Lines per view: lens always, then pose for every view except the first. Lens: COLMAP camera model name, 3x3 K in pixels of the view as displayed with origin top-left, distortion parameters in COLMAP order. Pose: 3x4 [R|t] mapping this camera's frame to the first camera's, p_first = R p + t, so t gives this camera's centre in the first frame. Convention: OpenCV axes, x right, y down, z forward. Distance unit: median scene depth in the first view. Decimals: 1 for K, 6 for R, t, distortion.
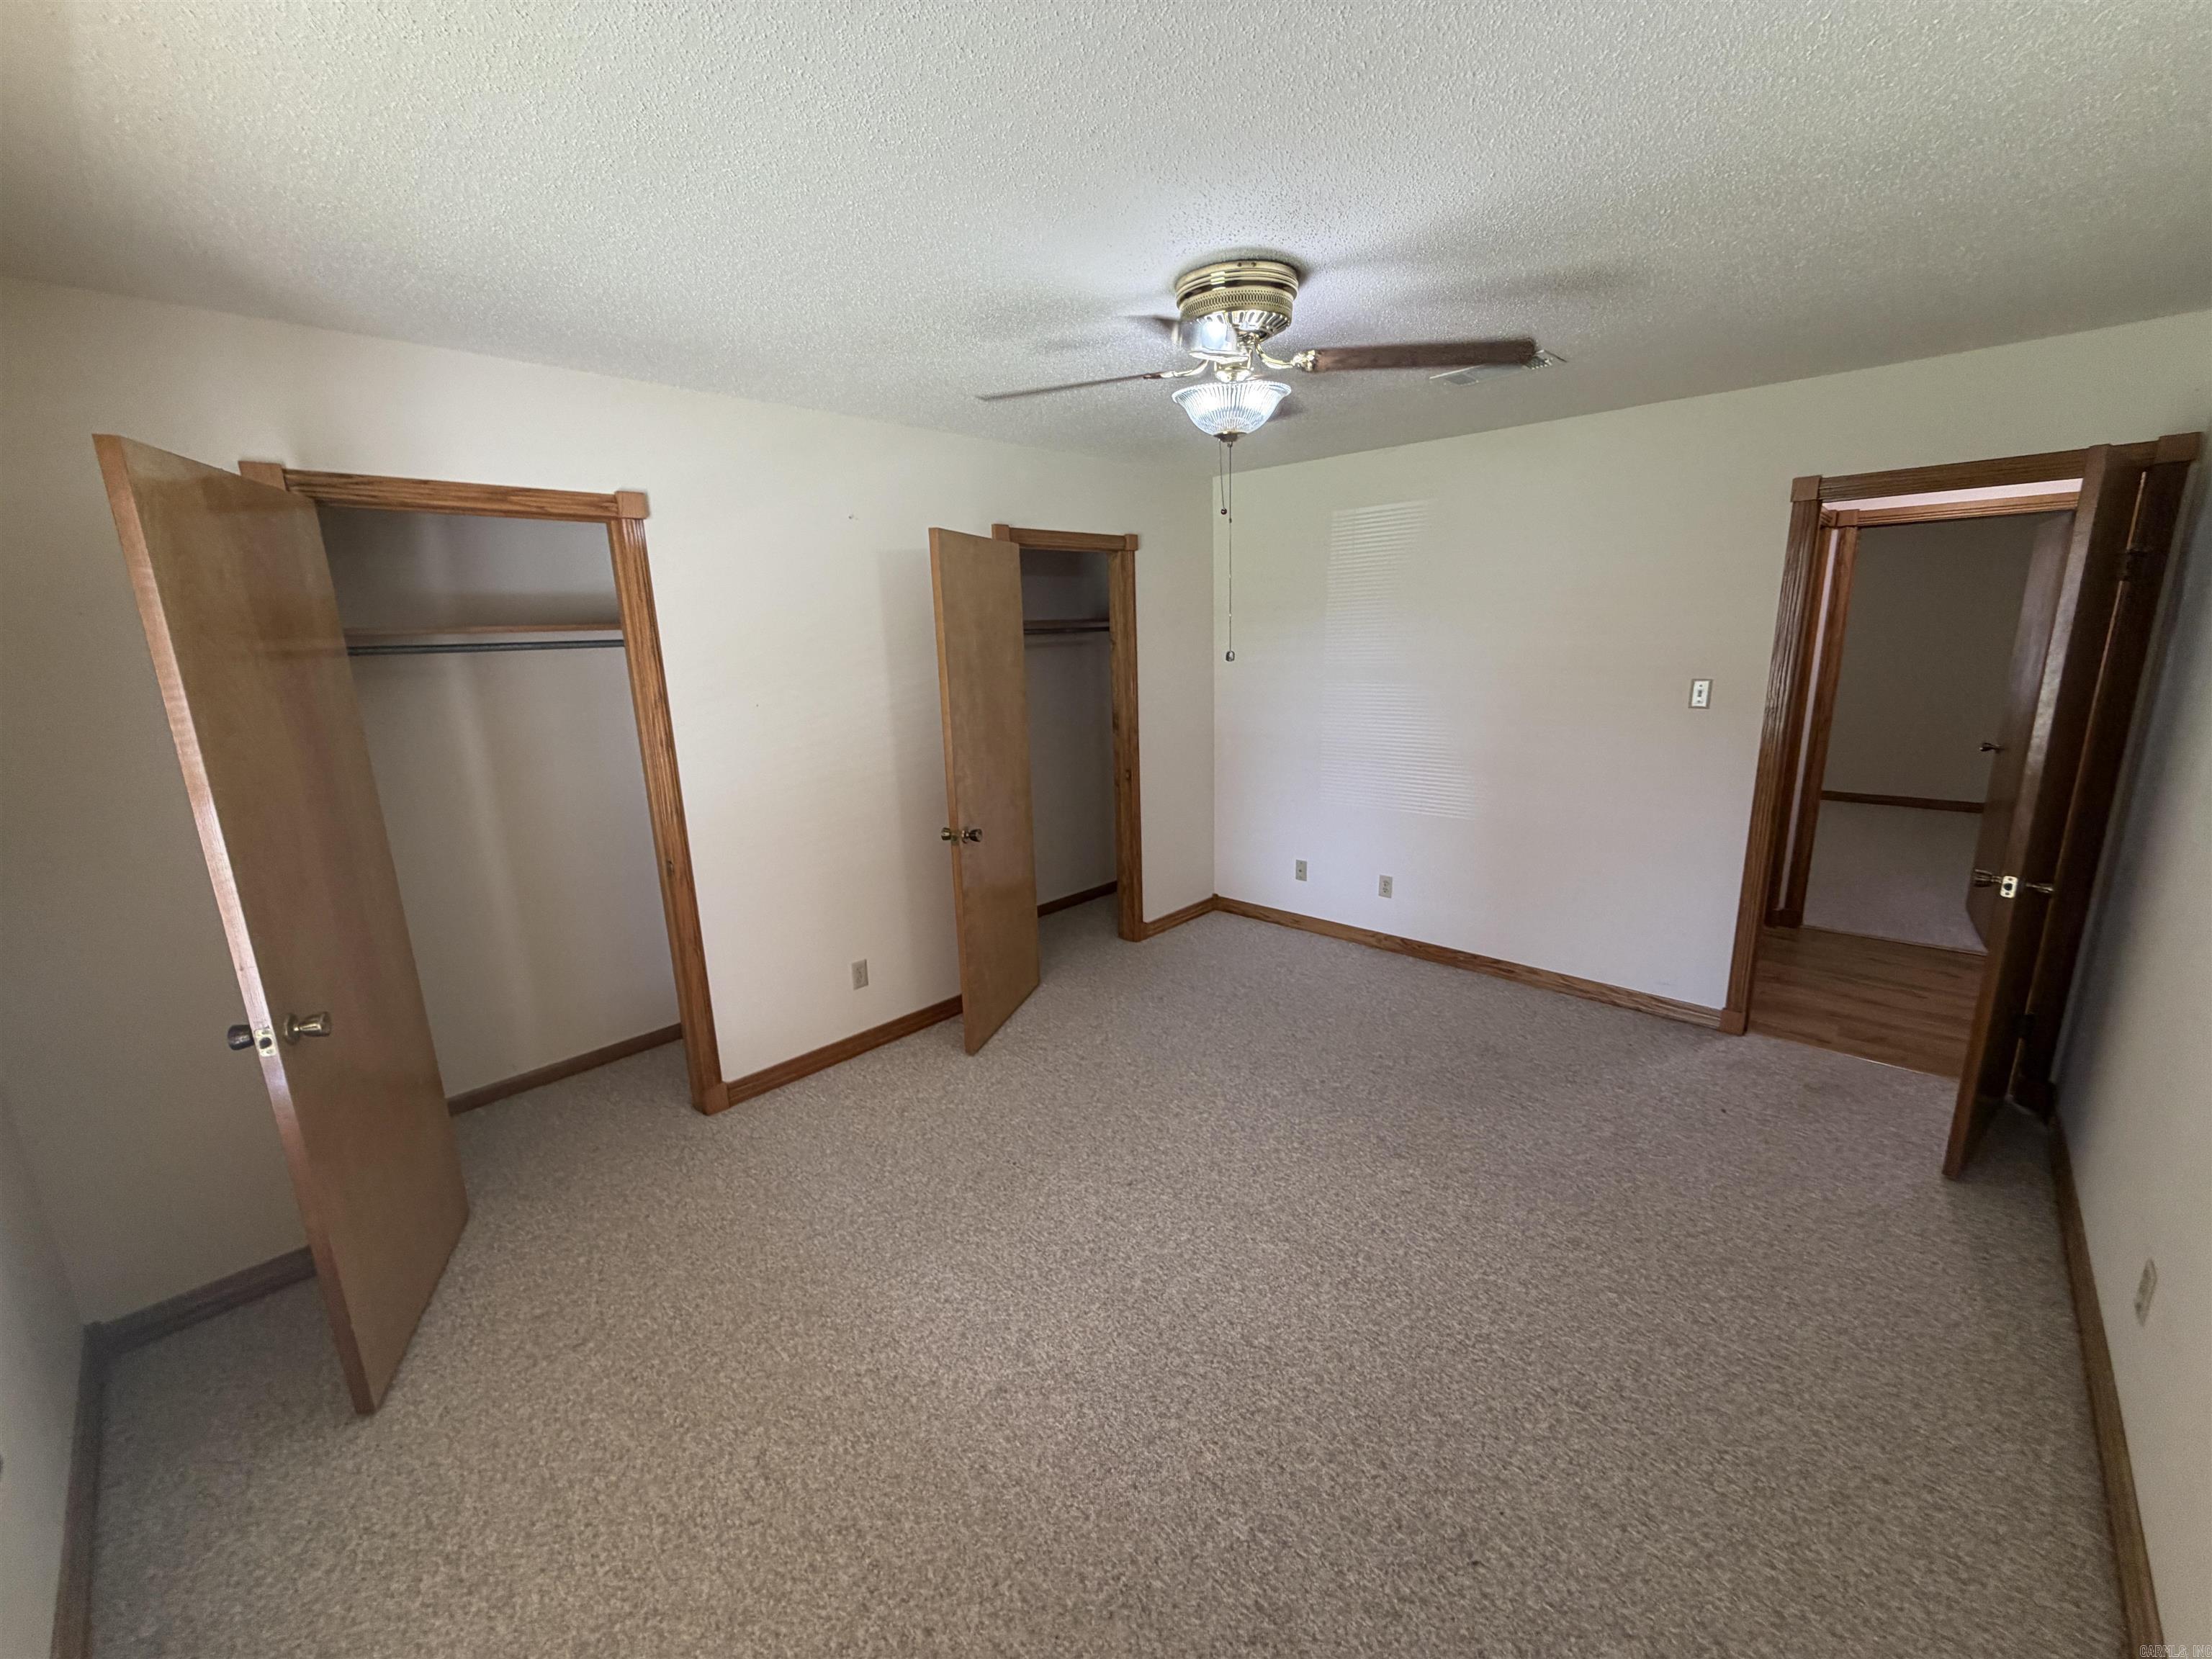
lens RADIAL K [[881.0, 0, 1101.1], [0, 881.0, 831.5], [0, 0, 1]] dist [0.002666, -0.000068]
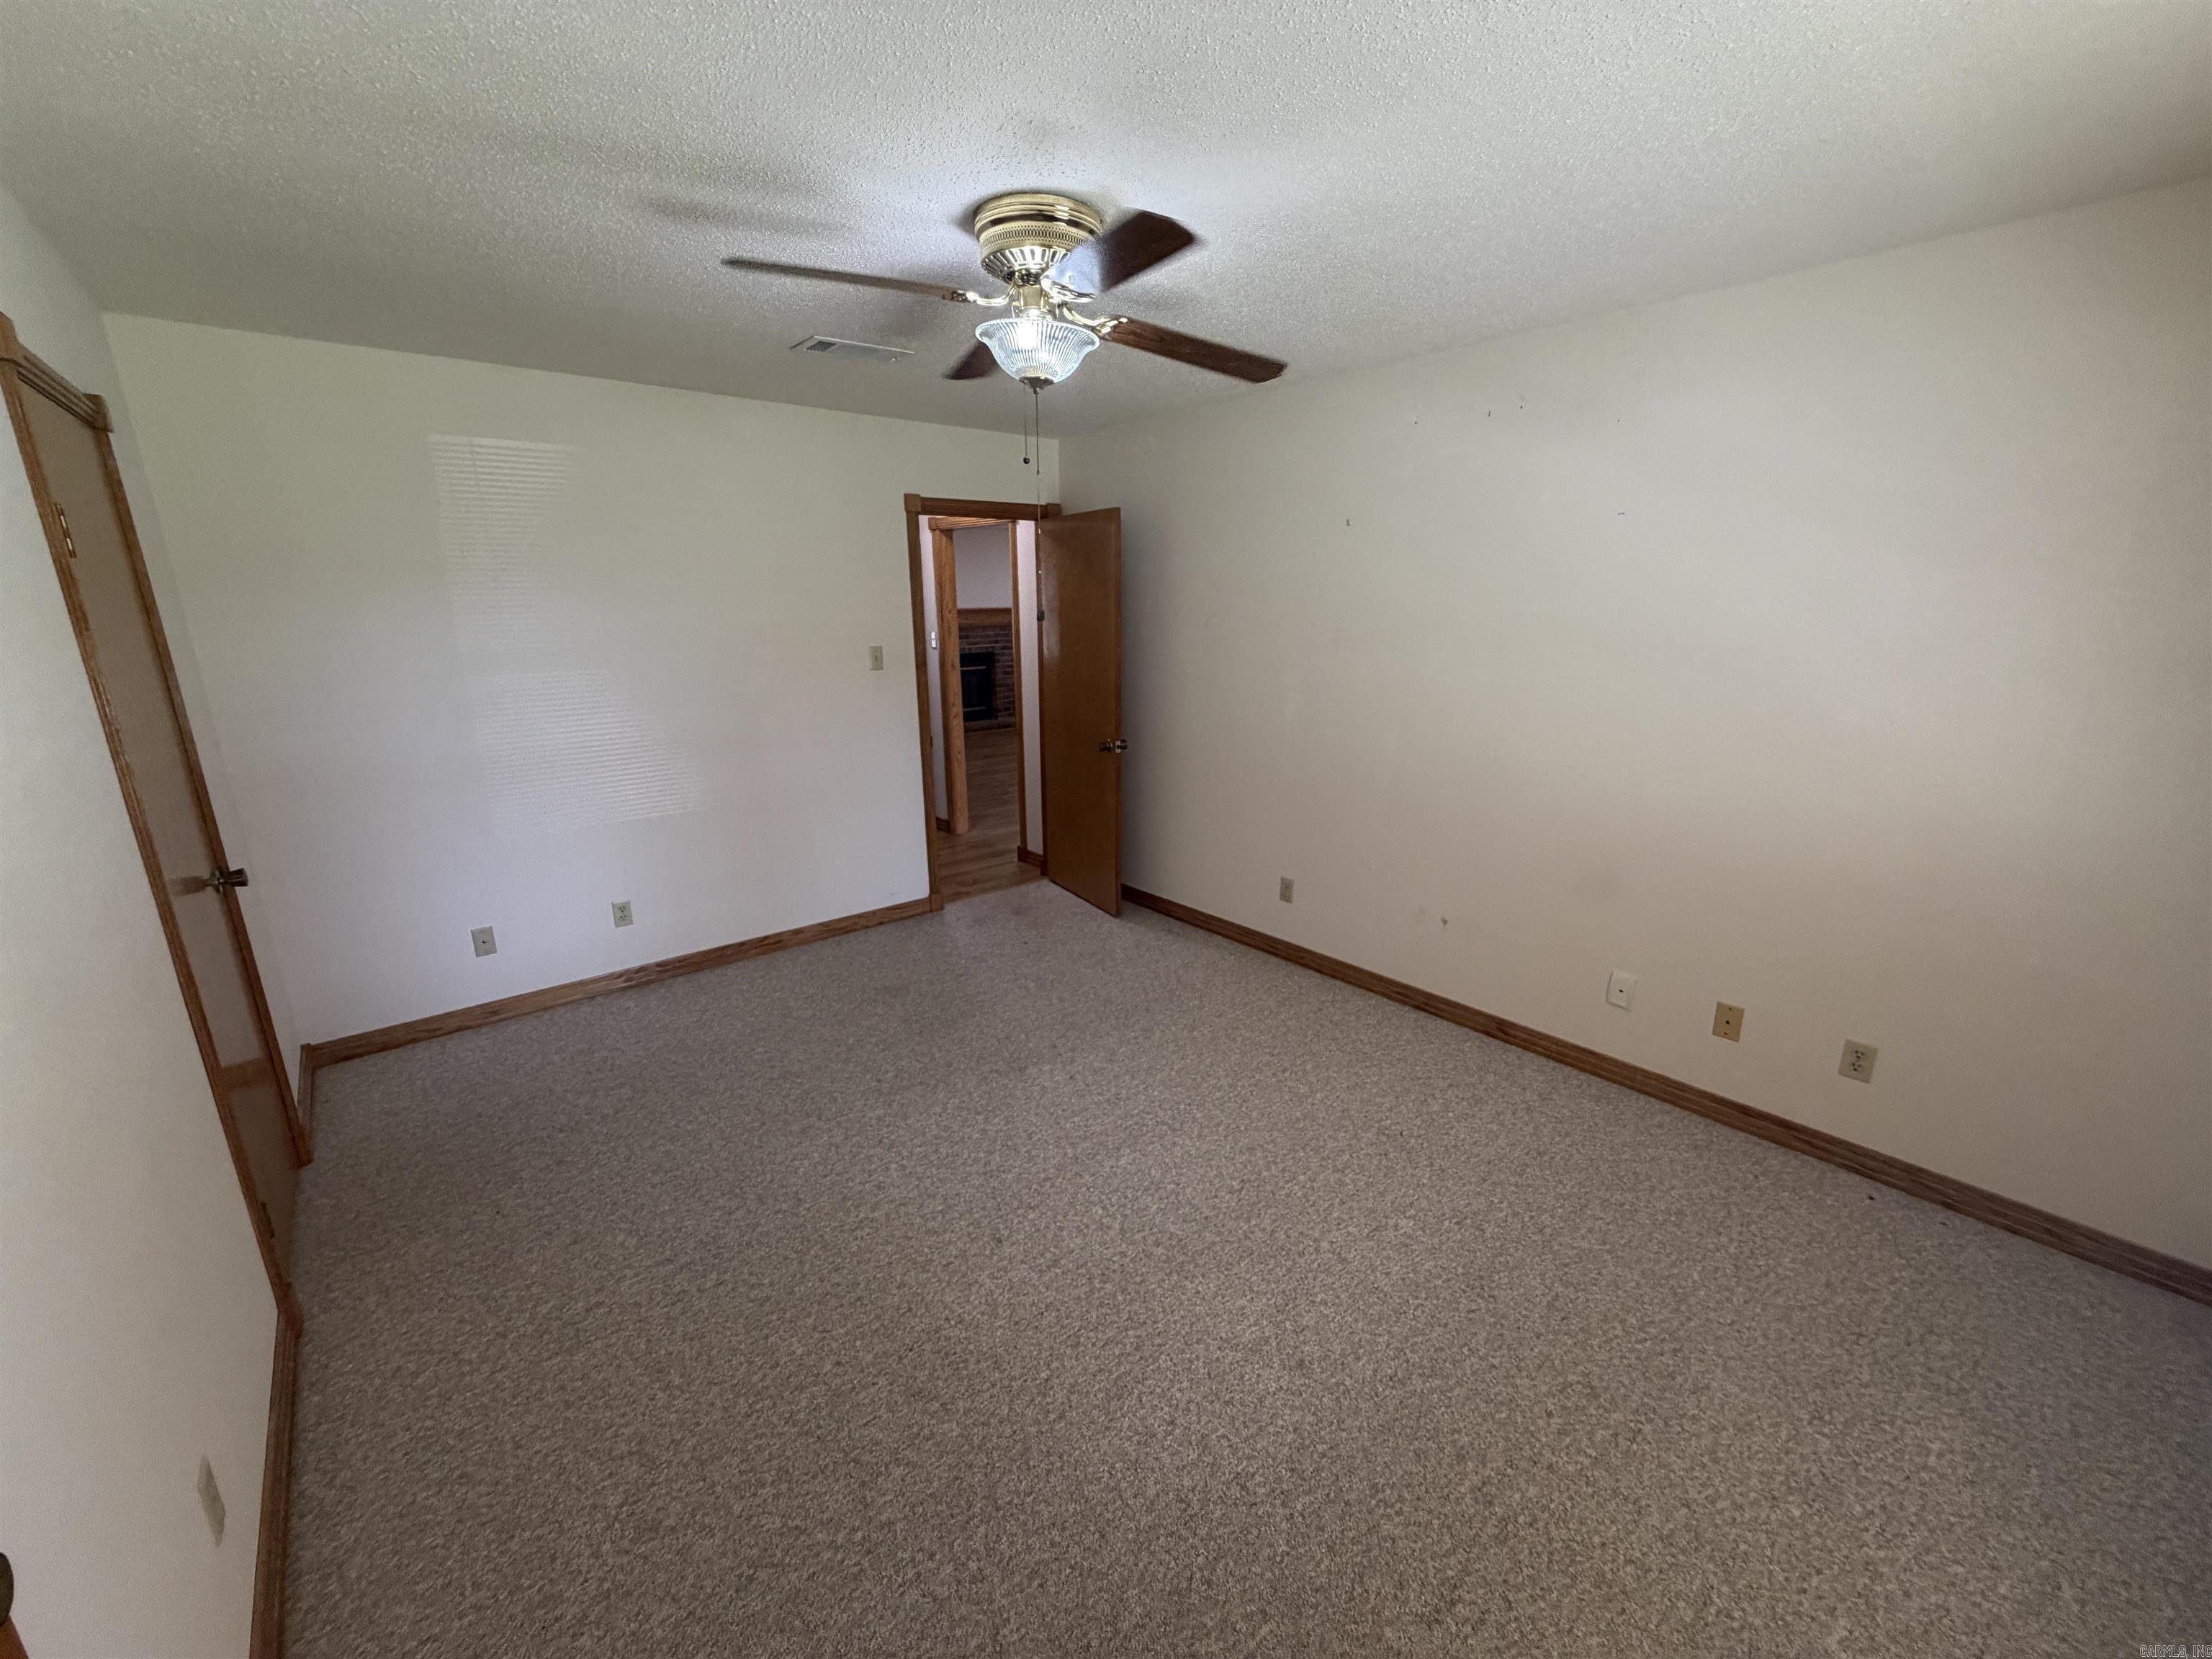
lens RADIAL K [[881.0, 0, 1101.1], [0, 881.0, 831.5], [0, 0, 1]] dist [0.002666, -0.000068]
pose [[0.115215, -0.229338, 0.966504, -0.917014], [0.227388, 0.953237, 0.199083, -0.166002], [-0.966964, 0.196834, 0.161976, 0.913456]]
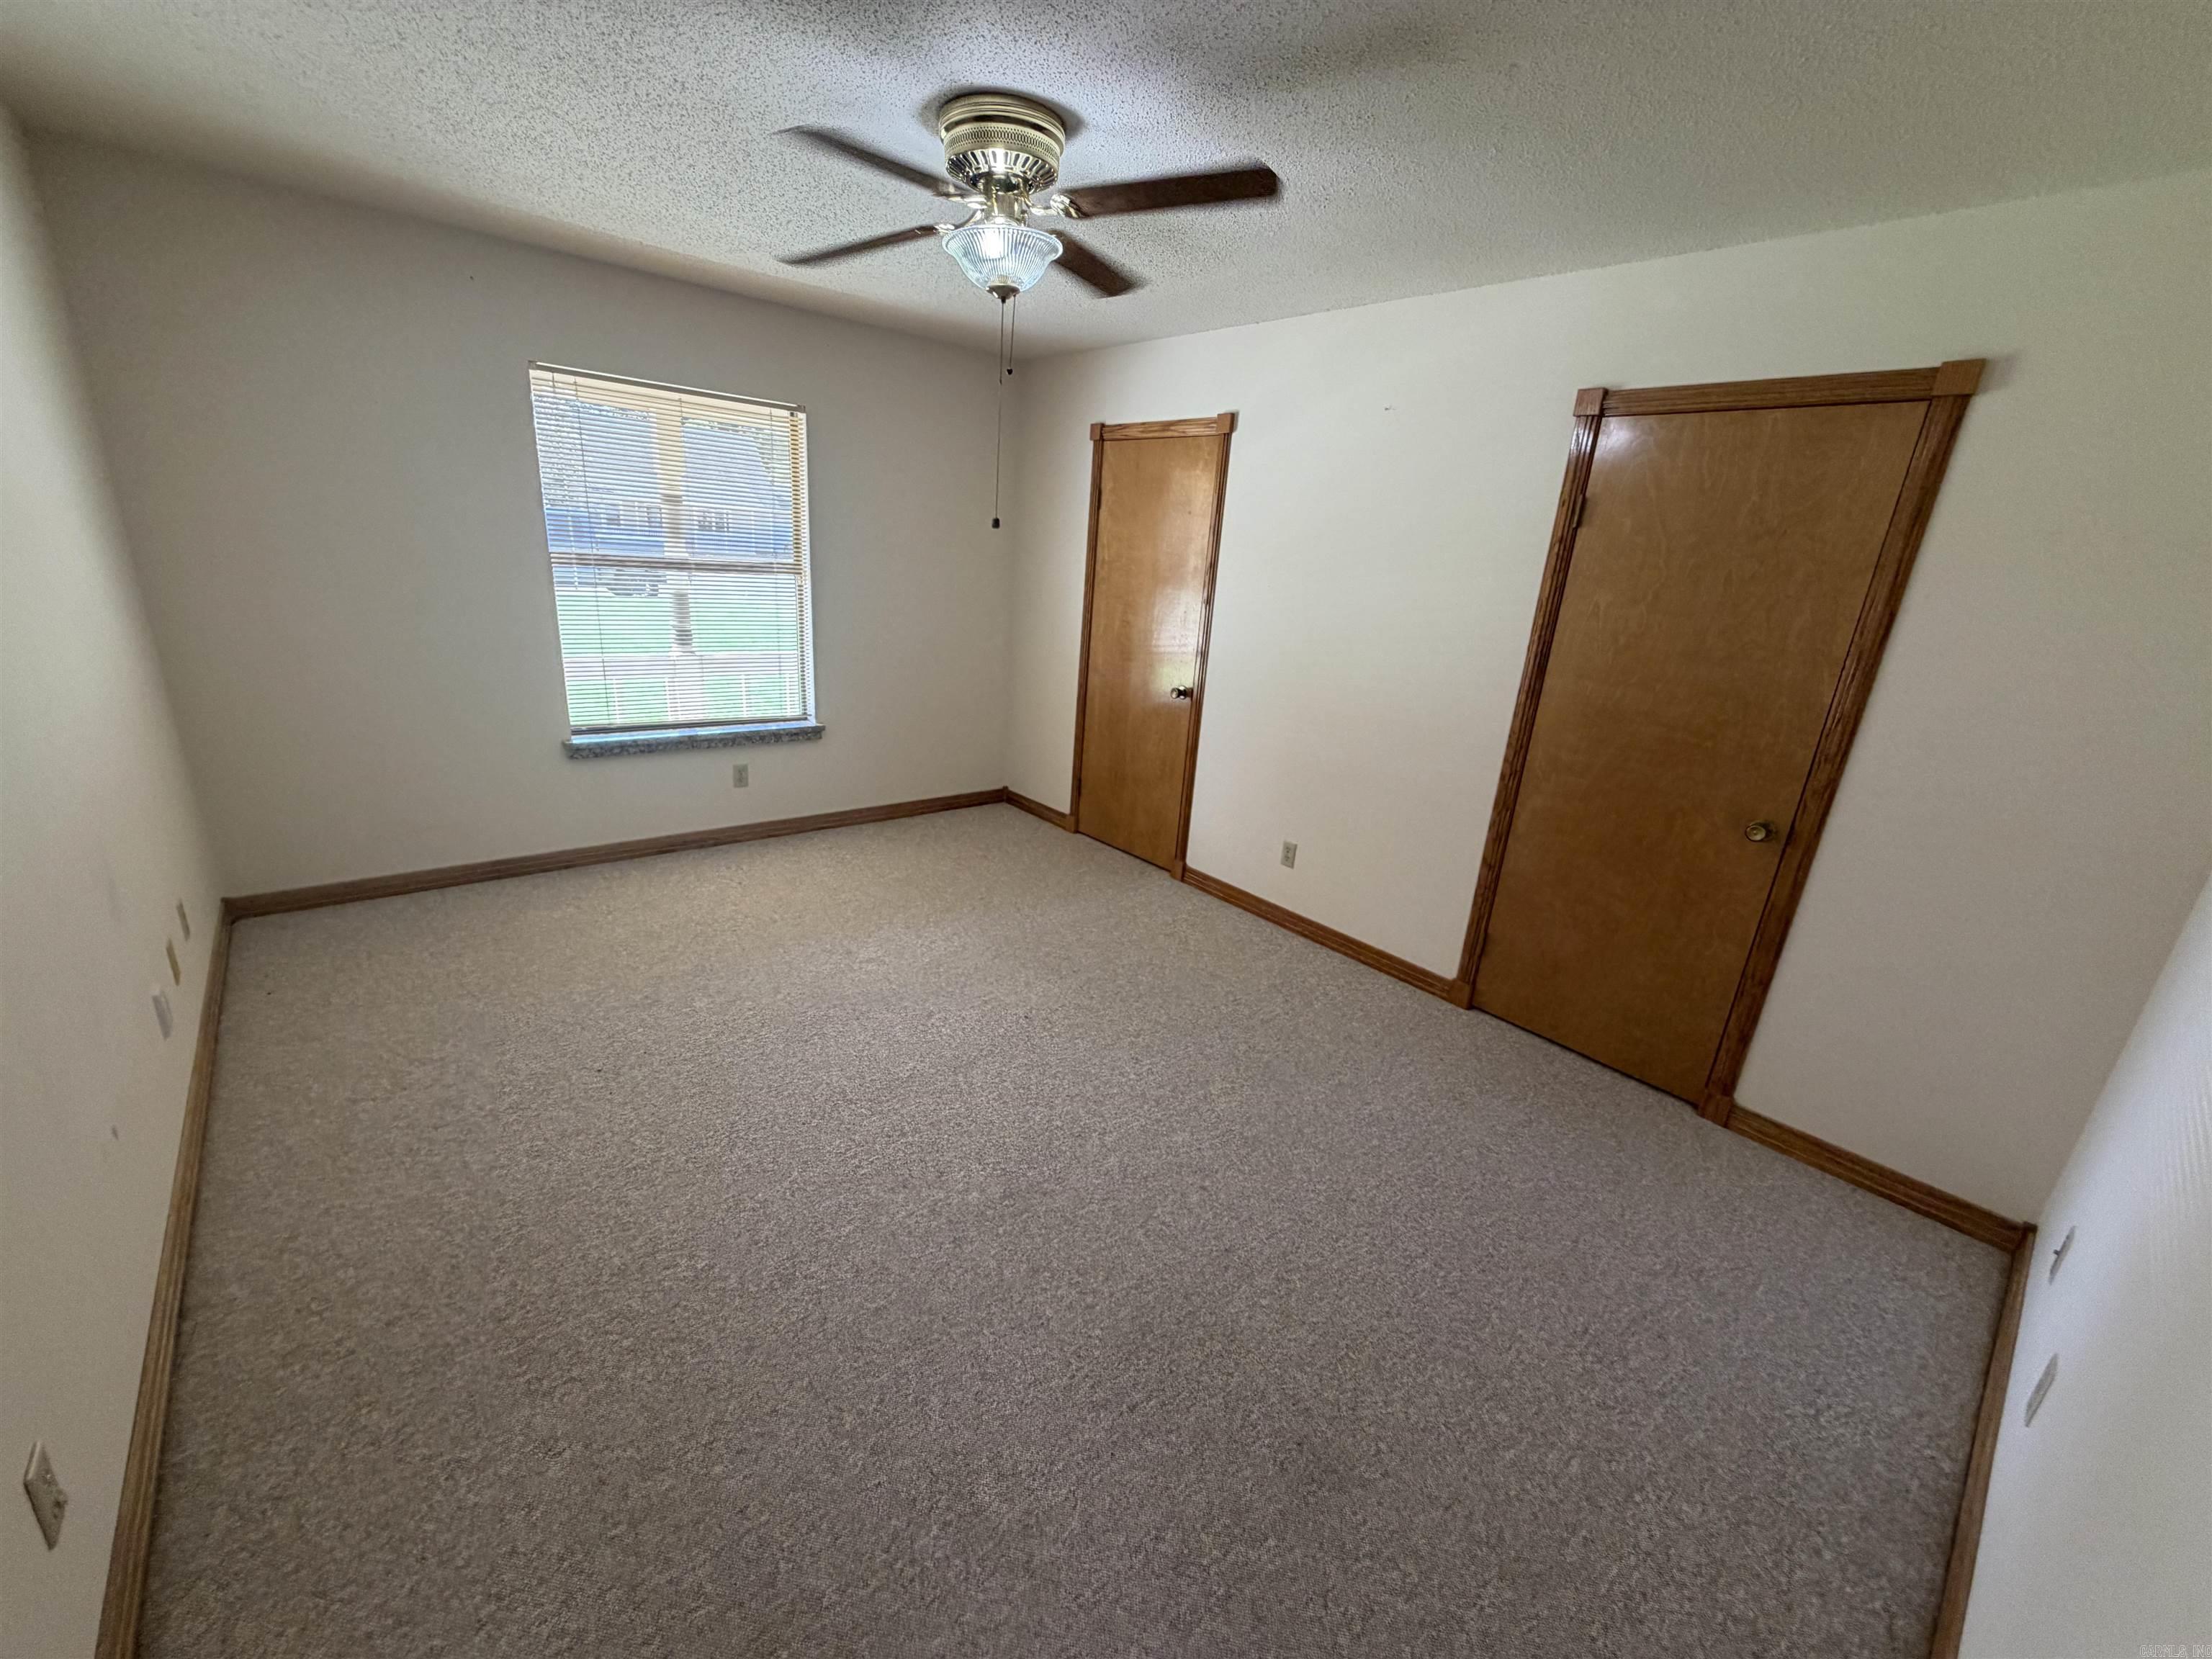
lens RADIAL K [[881.0, 0, 1101.1], [0, 881.0, 831.5], [0, 0, 1]] dist [0.002666, -0.000068]
pose [[-0.099898, 0.329707, -0.938783, 1.319593], [-0.291725, 0.892334, 0.344437, -0.294019], [0.951271, 0.308275, 0.007041, 1.341527]]
